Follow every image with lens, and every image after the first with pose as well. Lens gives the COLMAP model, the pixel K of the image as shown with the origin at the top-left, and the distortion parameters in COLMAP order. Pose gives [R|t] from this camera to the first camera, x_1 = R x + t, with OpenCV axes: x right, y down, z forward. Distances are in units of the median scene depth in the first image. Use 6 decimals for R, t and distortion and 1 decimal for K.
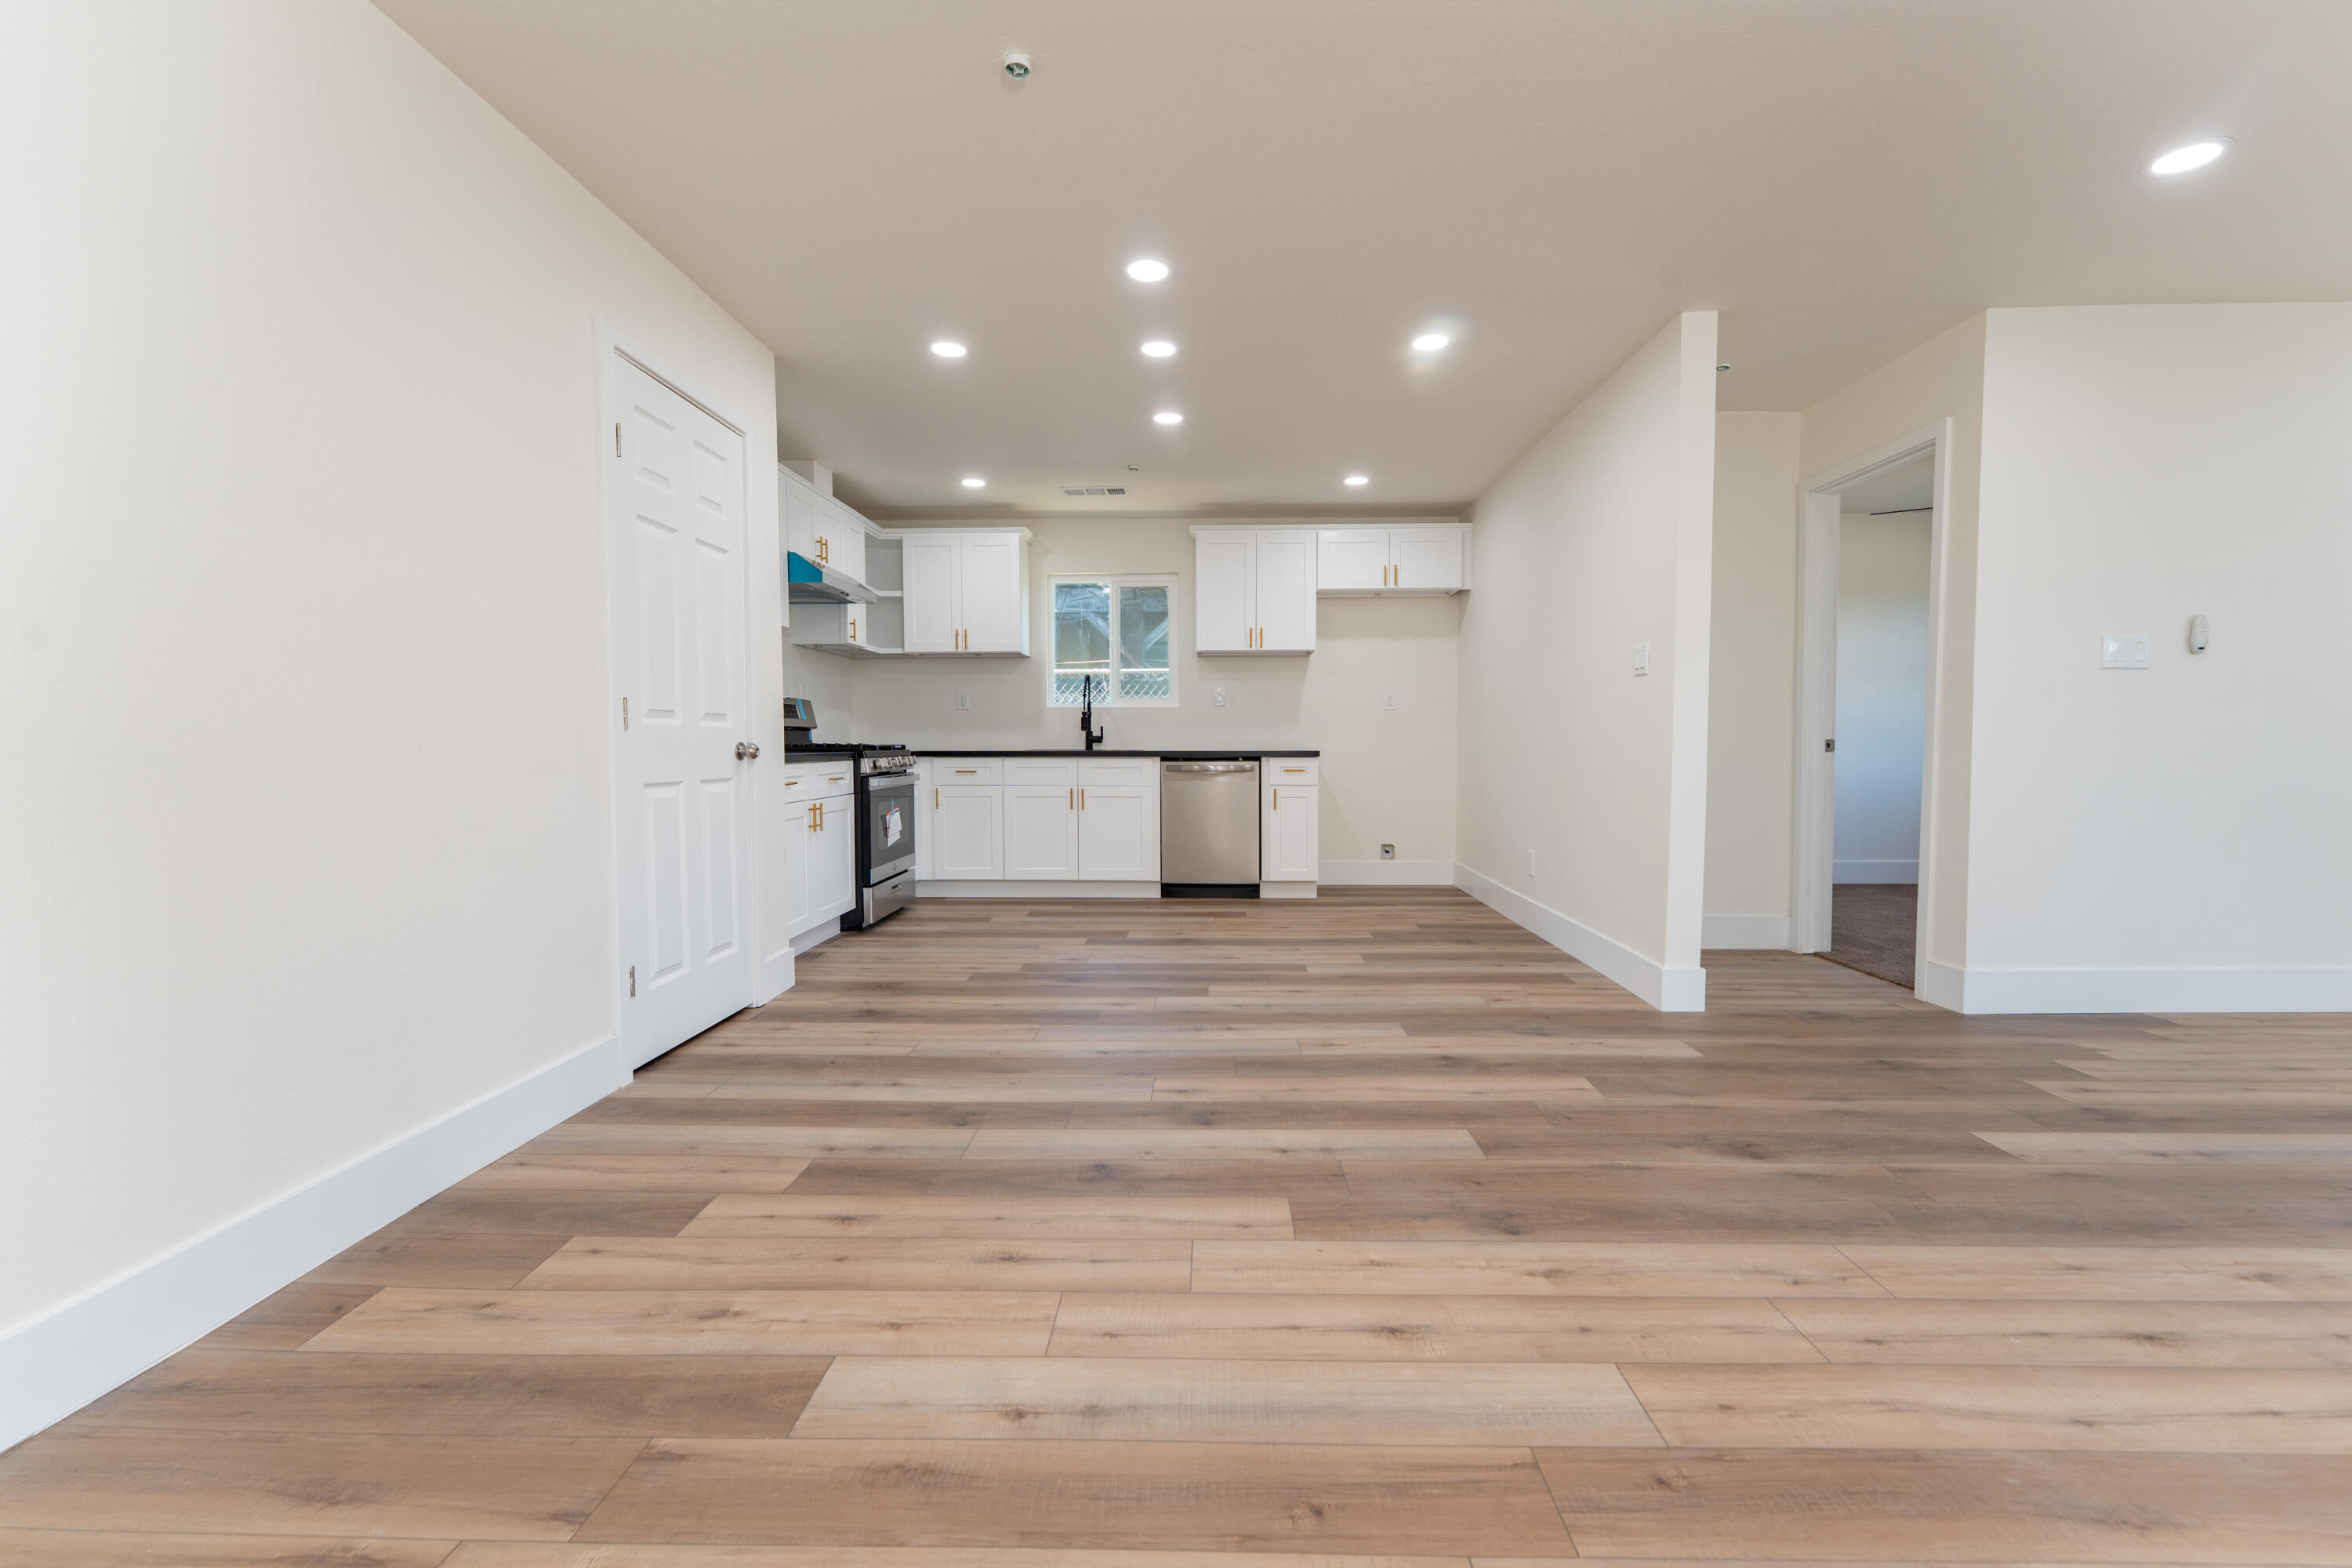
lens RADIAL K [[973.4, 0, 1190.2], [0, 973.4, 772.5], [0, 0, 1]] dist [0.000050, -0.000289]
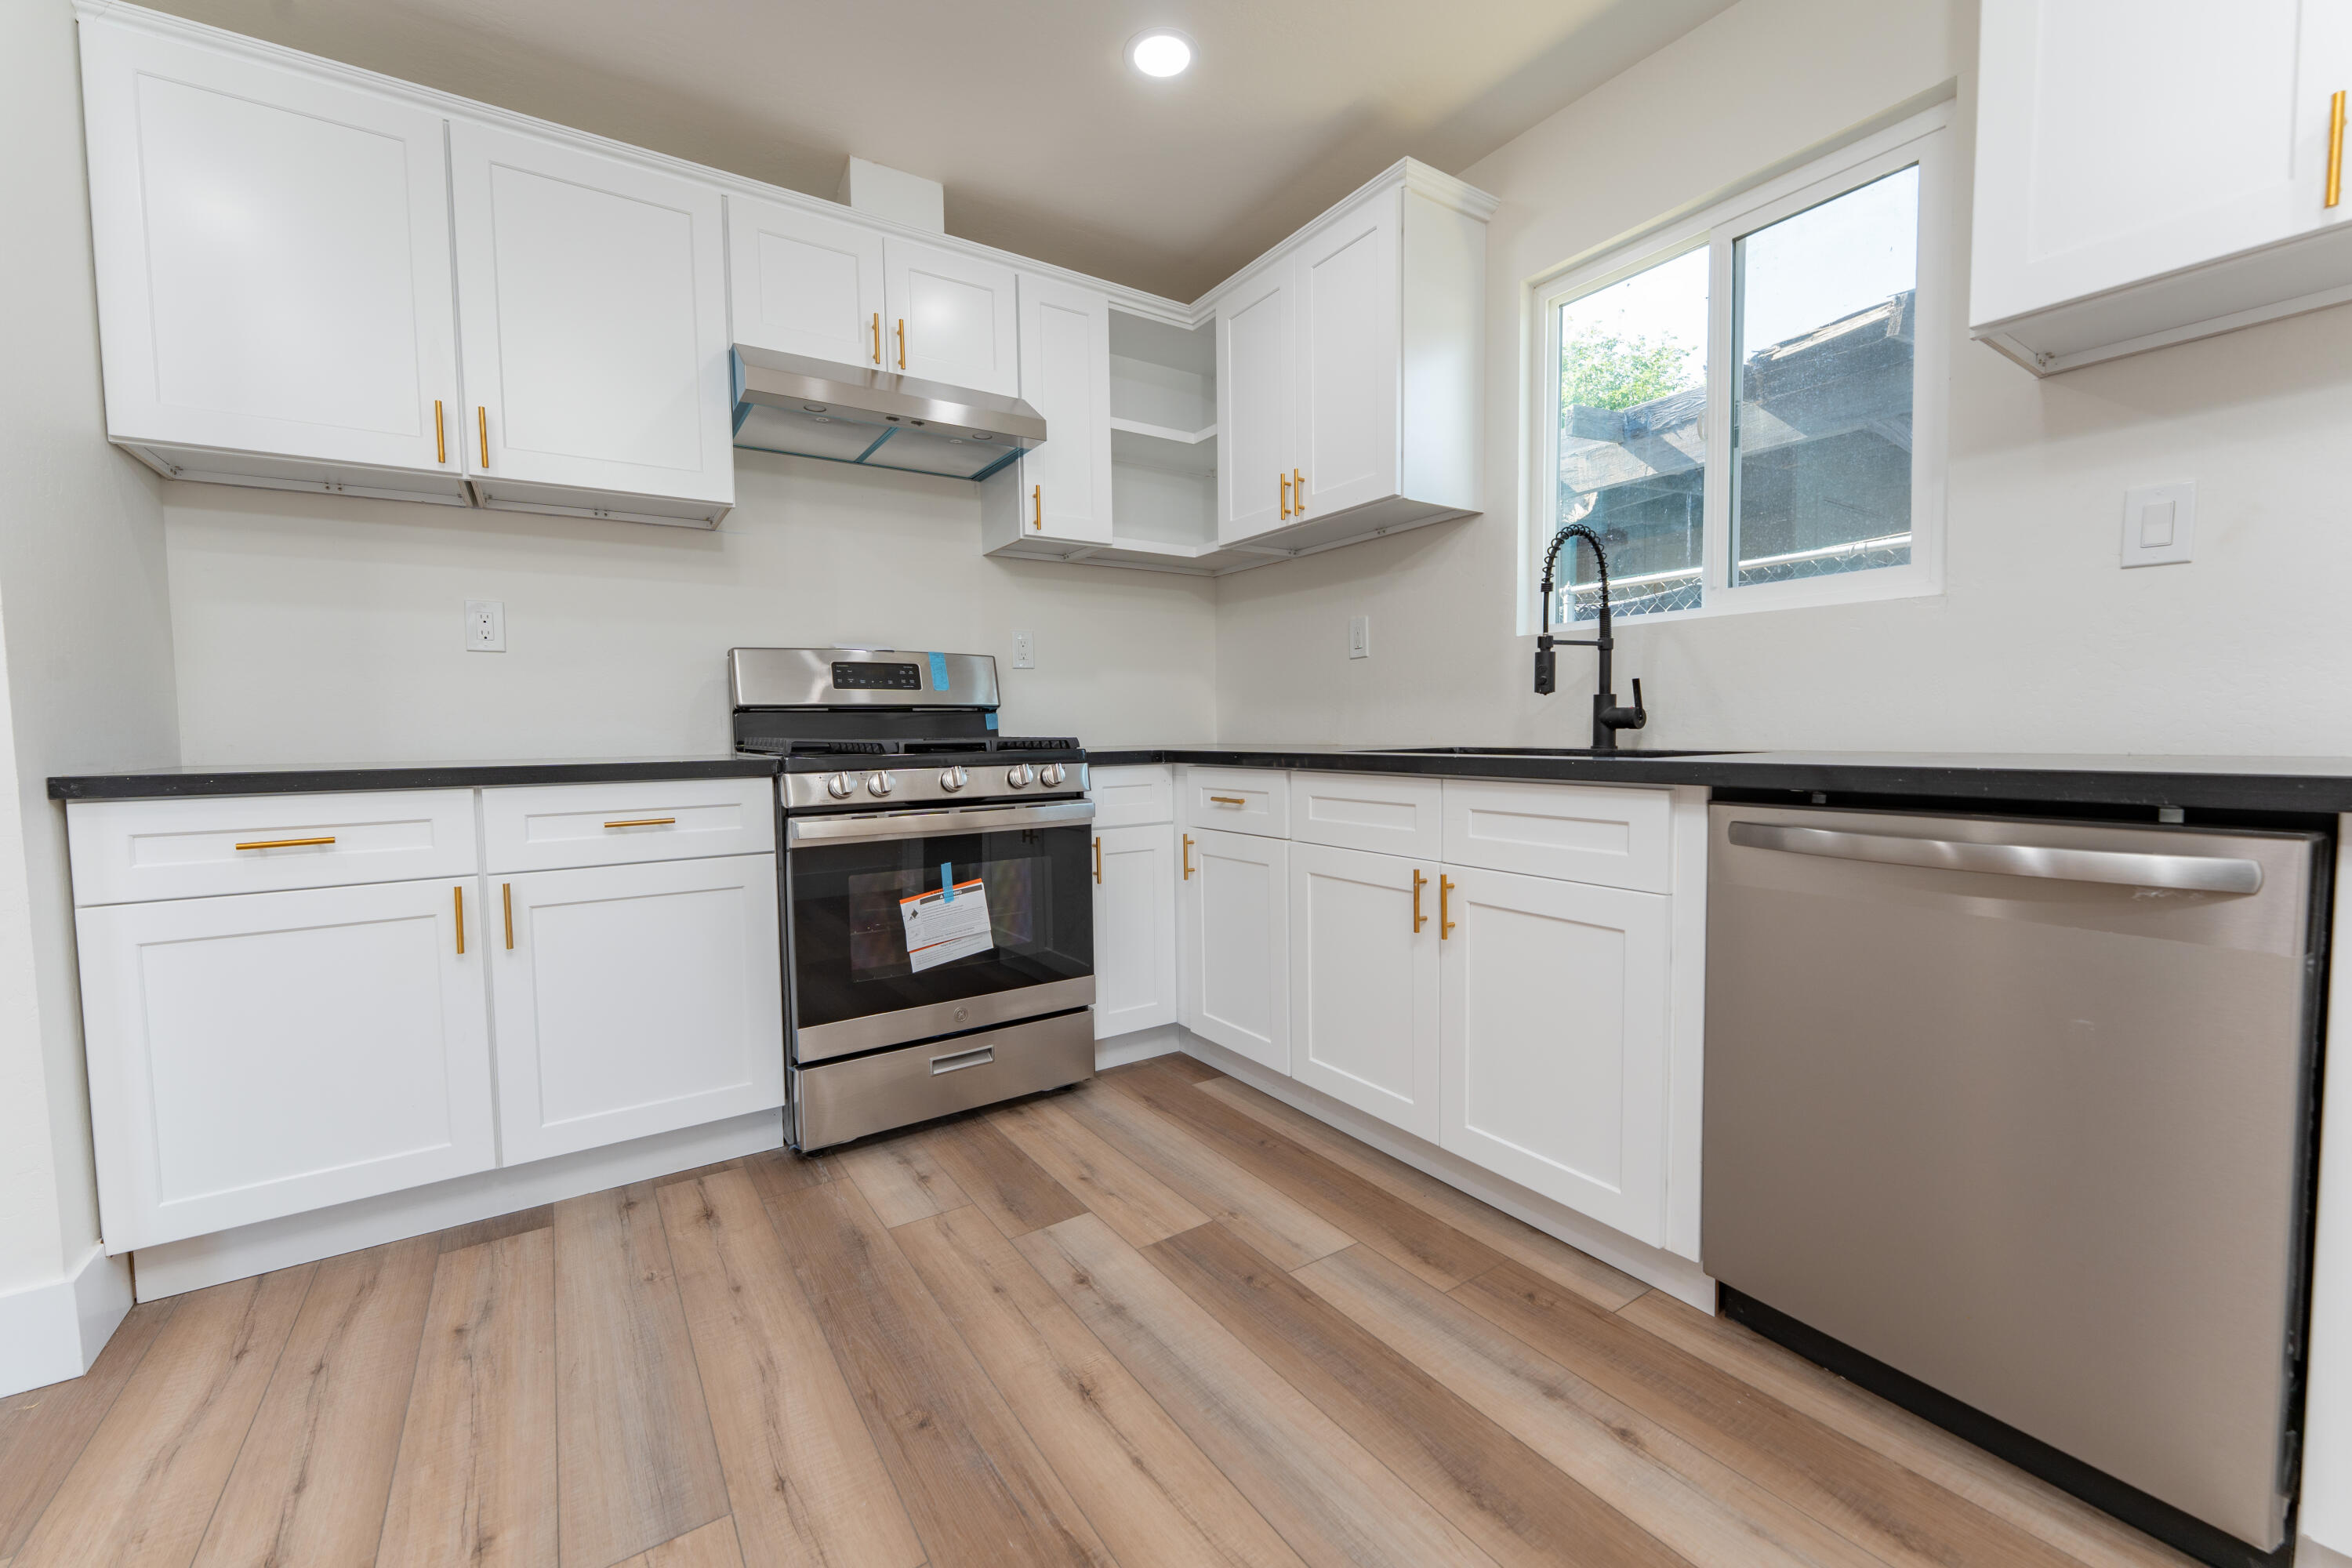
lens RADIAL K [[943.5, 0, 1169.2], [0, 943.5, 775.1], [0, 0, 1]] dist [-0.000188, -0.000792]
pose [[0.572602, 0.034750, -0.819096, 0.097382], [-0.014922, 0.999378, 0.031967, -0.026830], [0.819697, -0.006082, 0.572764, 0.807385]]
